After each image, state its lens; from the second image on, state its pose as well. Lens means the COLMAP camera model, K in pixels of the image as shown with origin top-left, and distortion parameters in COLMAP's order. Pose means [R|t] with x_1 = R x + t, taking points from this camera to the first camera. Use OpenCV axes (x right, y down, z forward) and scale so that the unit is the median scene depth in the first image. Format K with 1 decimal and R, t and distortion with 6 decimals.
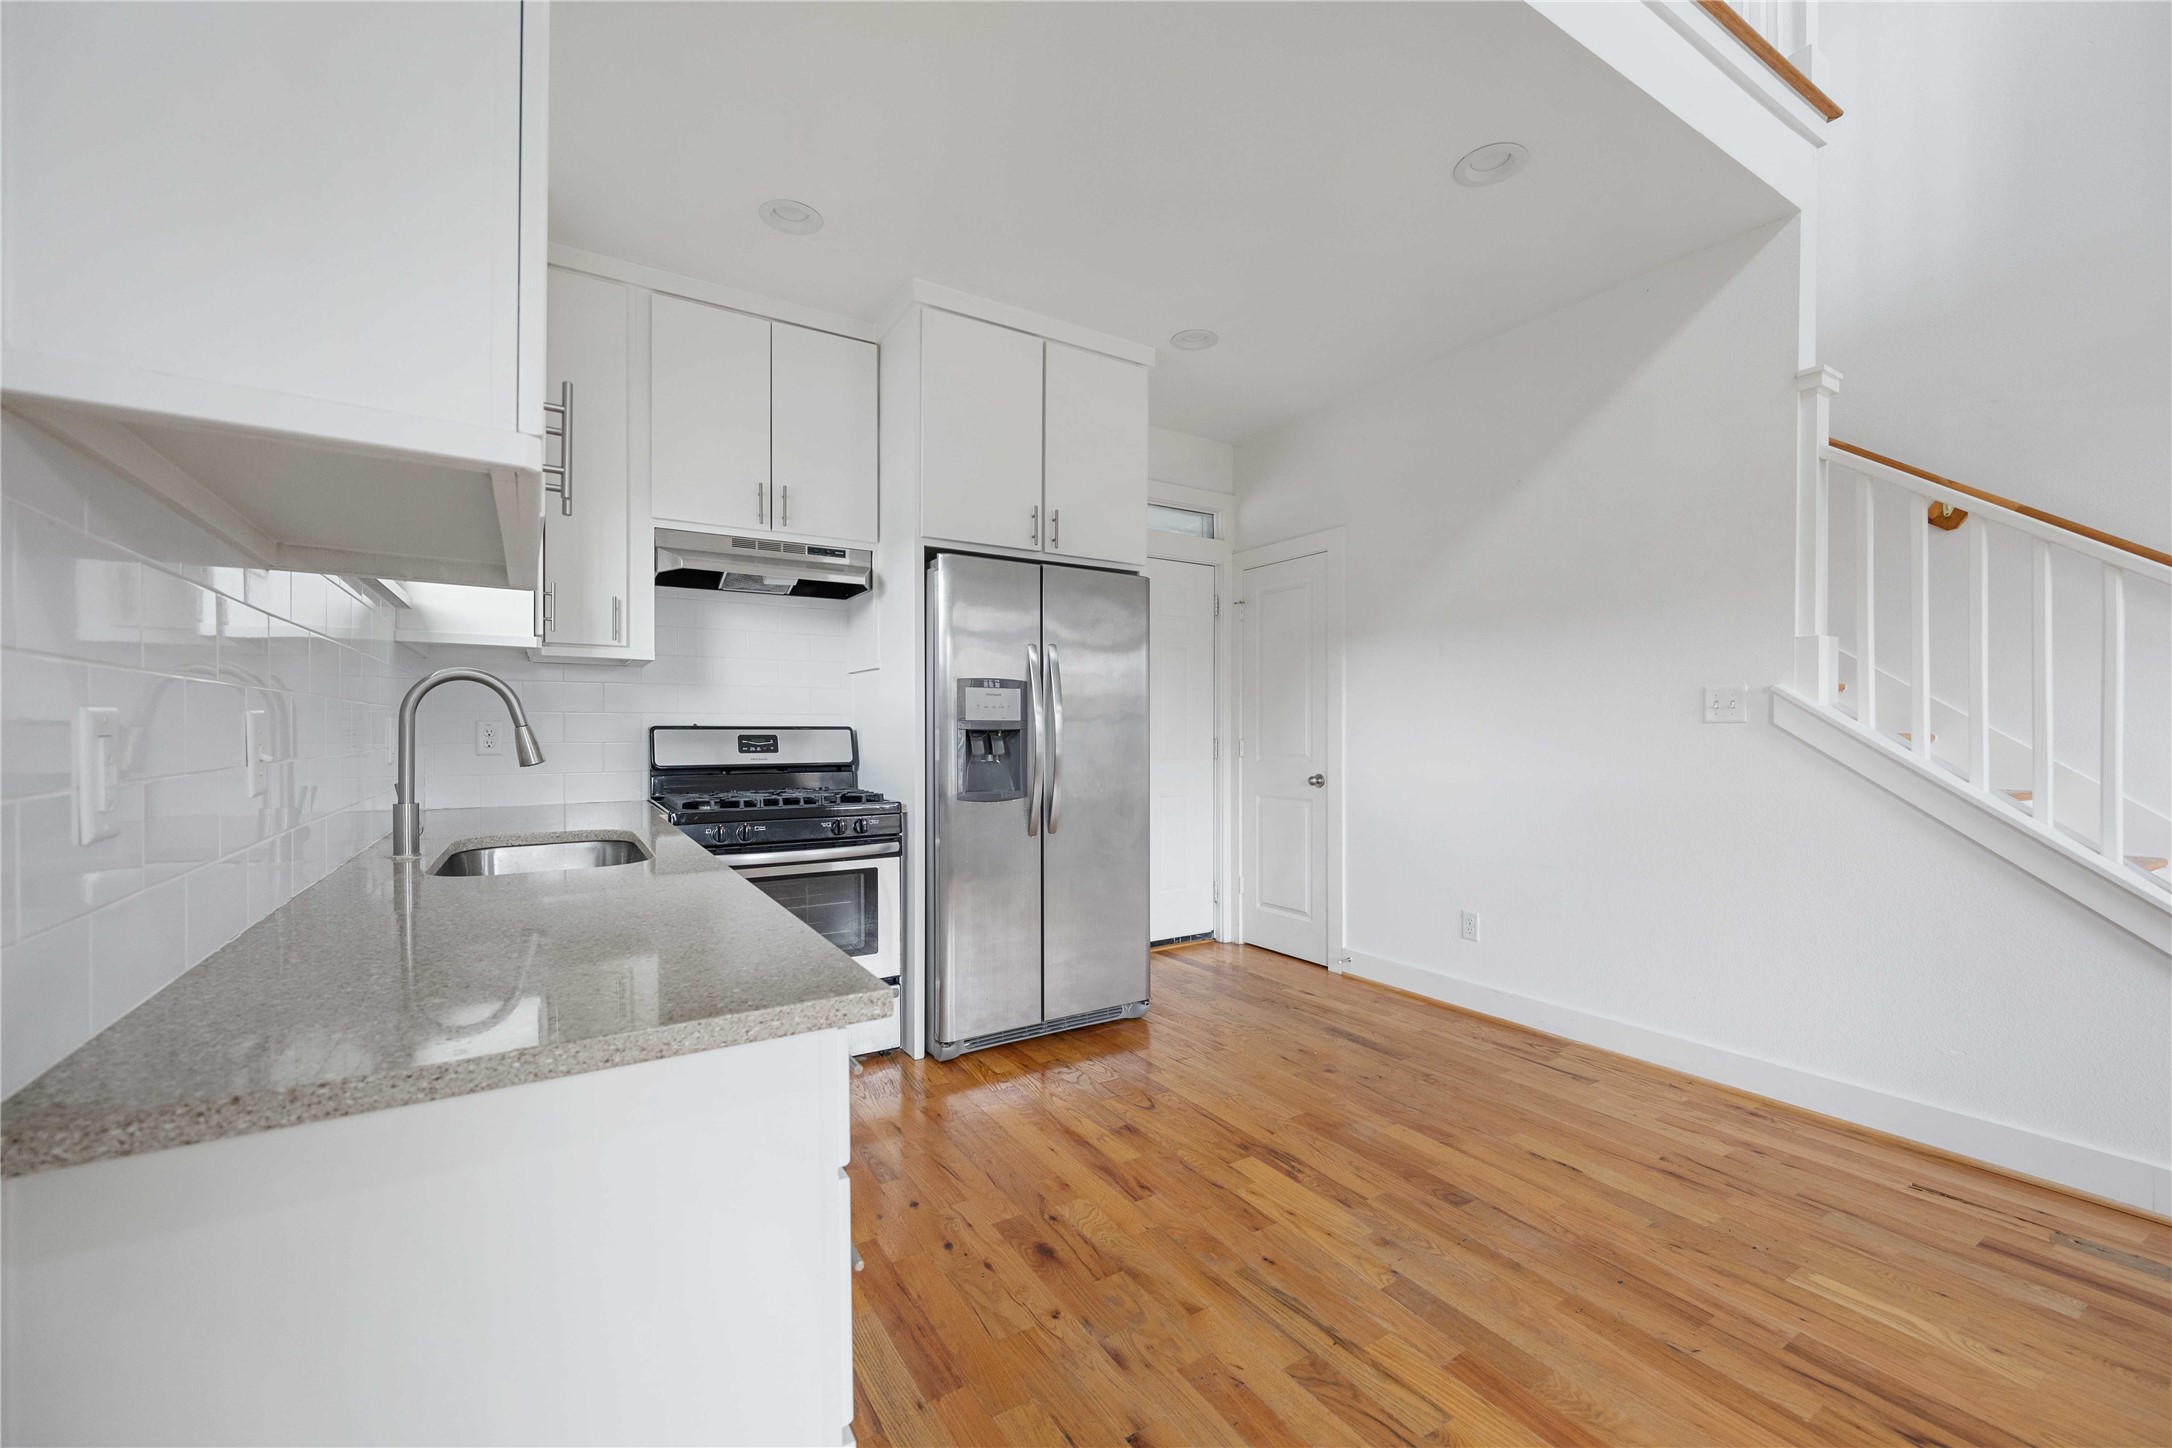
lens RADIAL K [[872.1, 0, 1082.5], [0, 872.1, 737.4], [0, 0, 1]] dist [-0.001944, -0.000008]
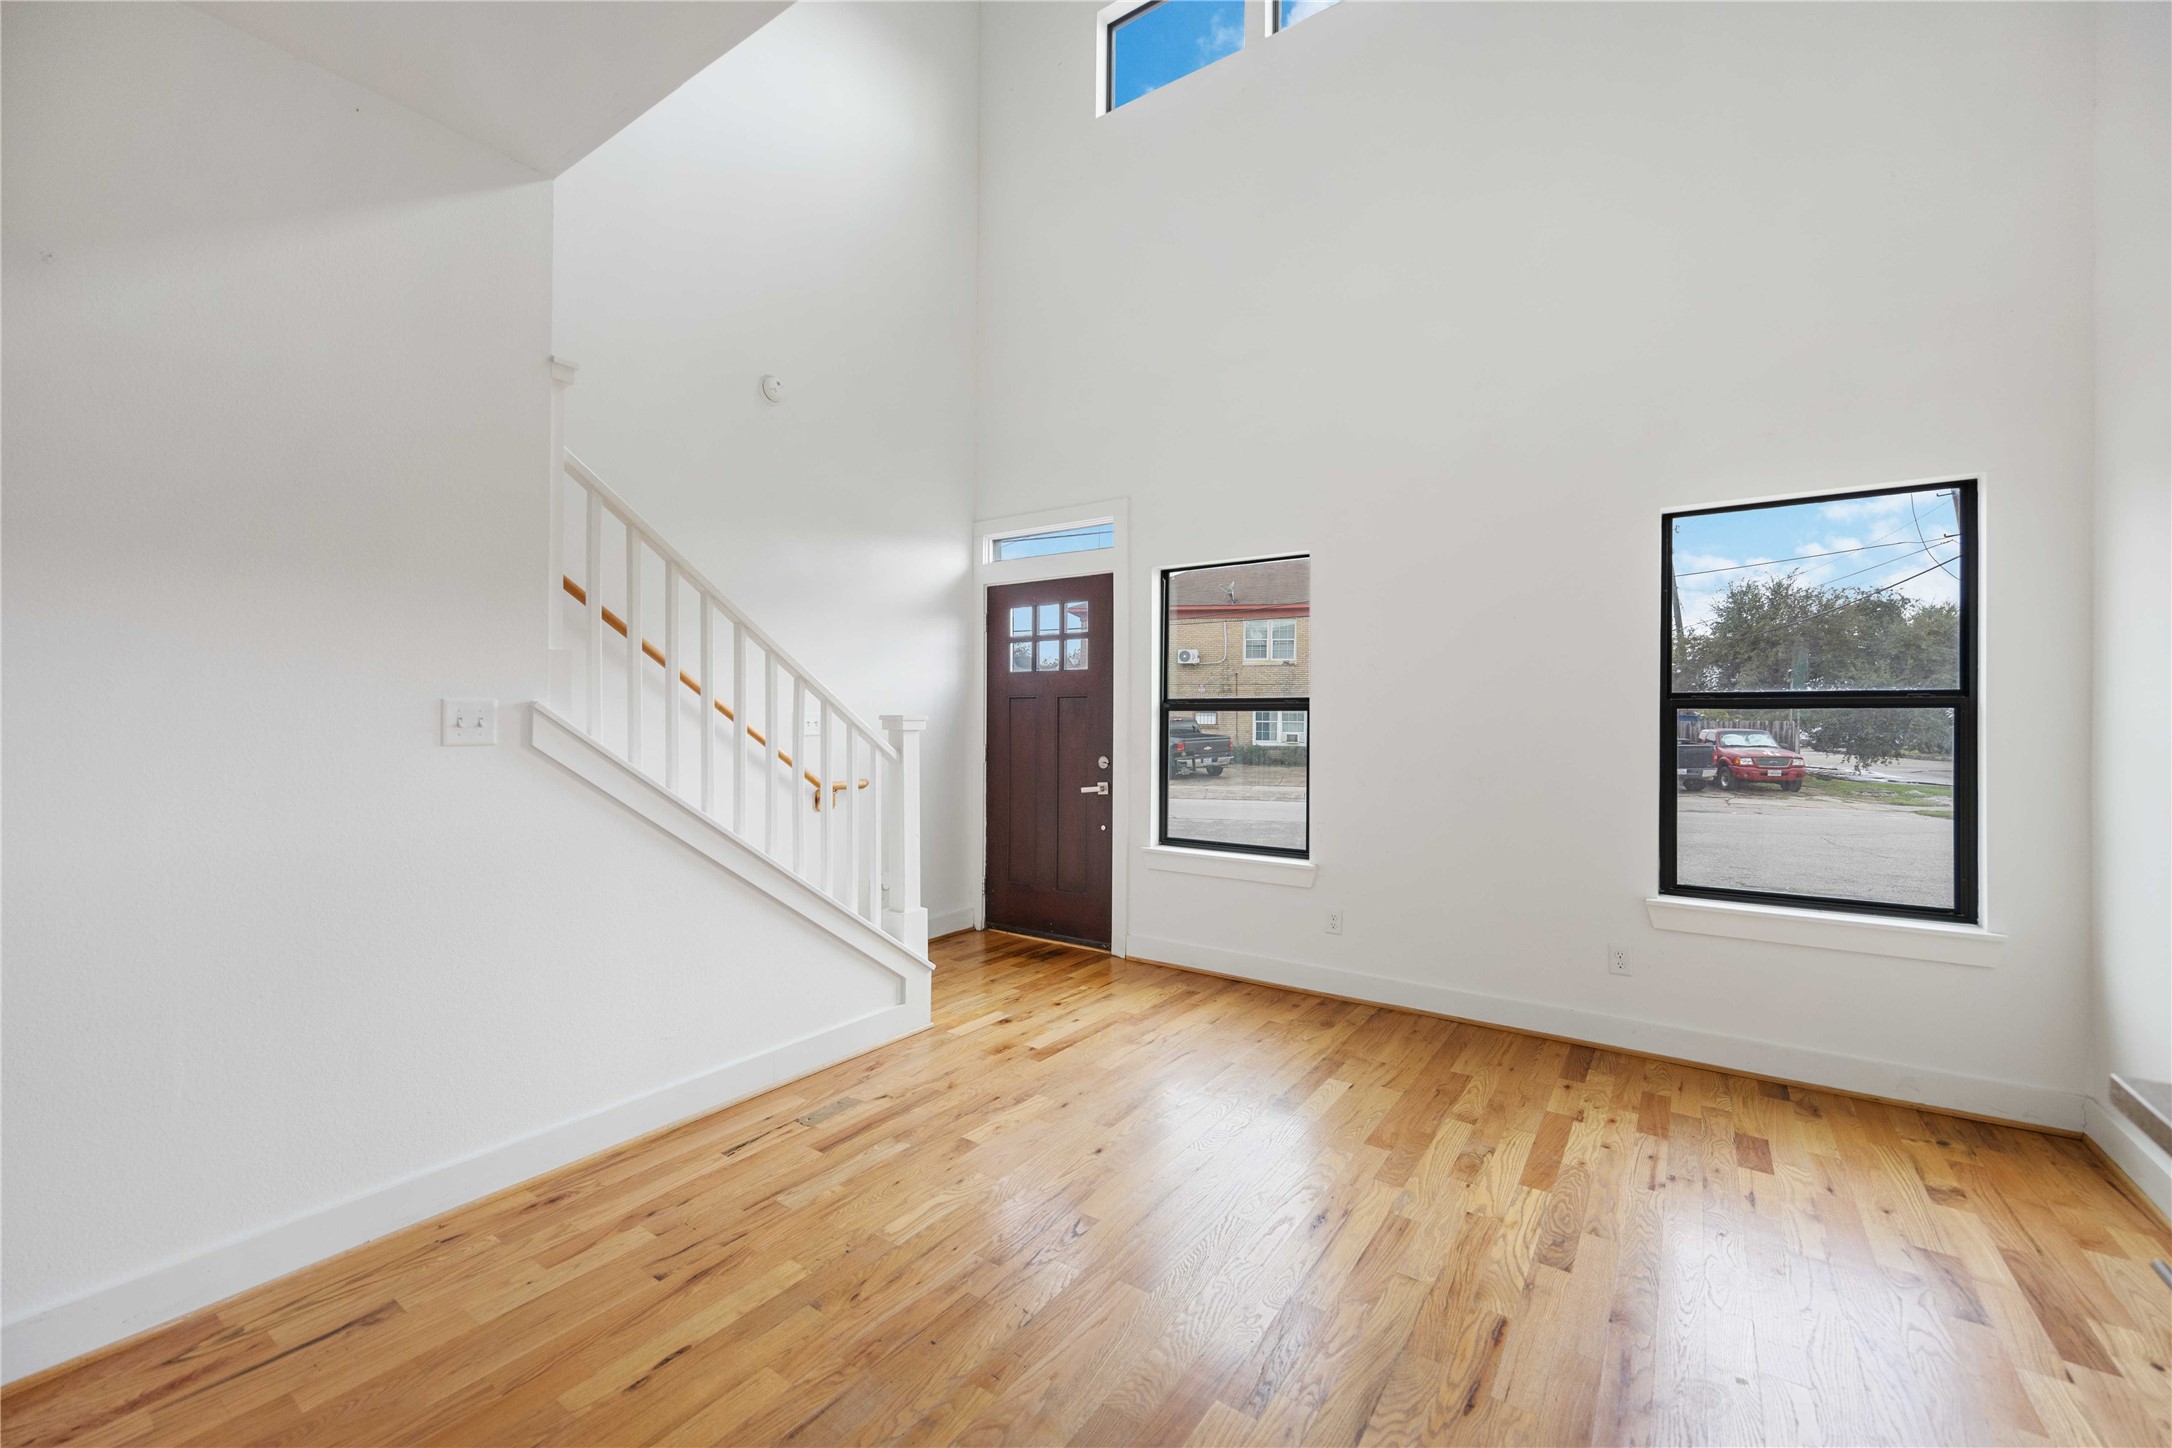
lens RADIAL K [[873.2, 0, 1088.6], [0, 873.2, 721.5], [0, 0, 1]] dist [-0.000283, -0.000031]
pose [[-0.397607, -0.003778, 0.917548, -0.194114], [0.002531, 0.999983, 0.005214, -0.037216], [-0.917552, 0.004396, -0.397591, 0.717704]]
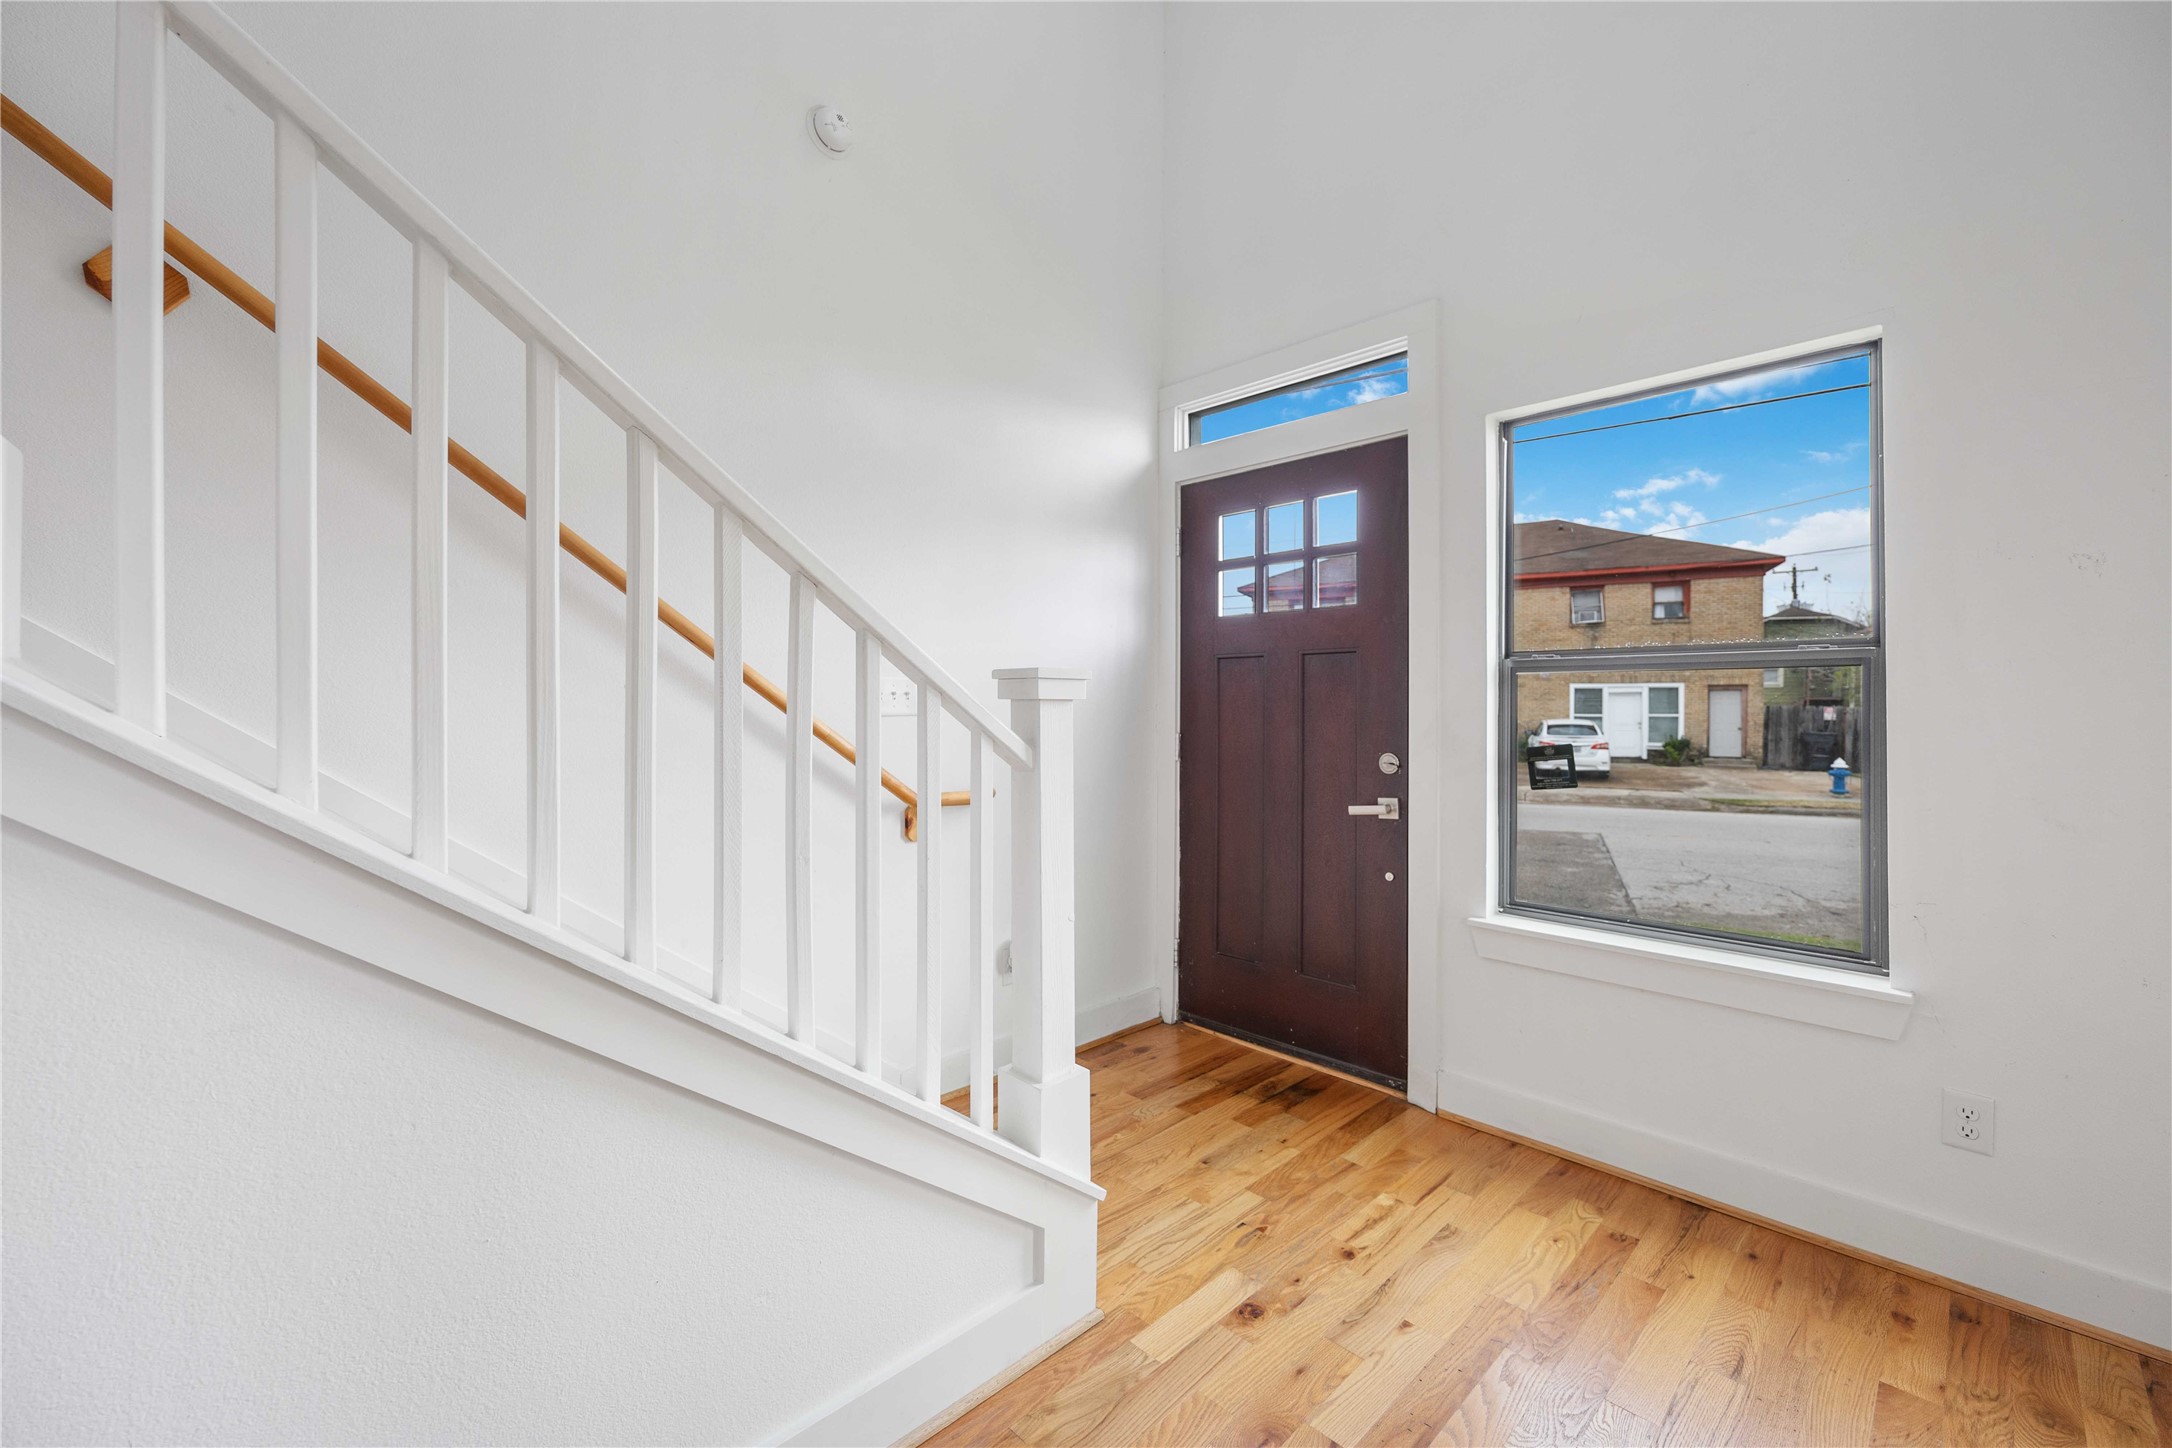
lens RADIAL K [[878.6, 0, 1084.8], [0, 878.6, 705.7], [0, 0, 1]] dist [-0.001632, -0.000333]
pose [[-0.219254, 0.003467, 0.975662, 0.395742], [0.004729, 0.999986, -0.002491, -0.015405], [-0.975656, 0.004068, -0.219267, 0.581793]]
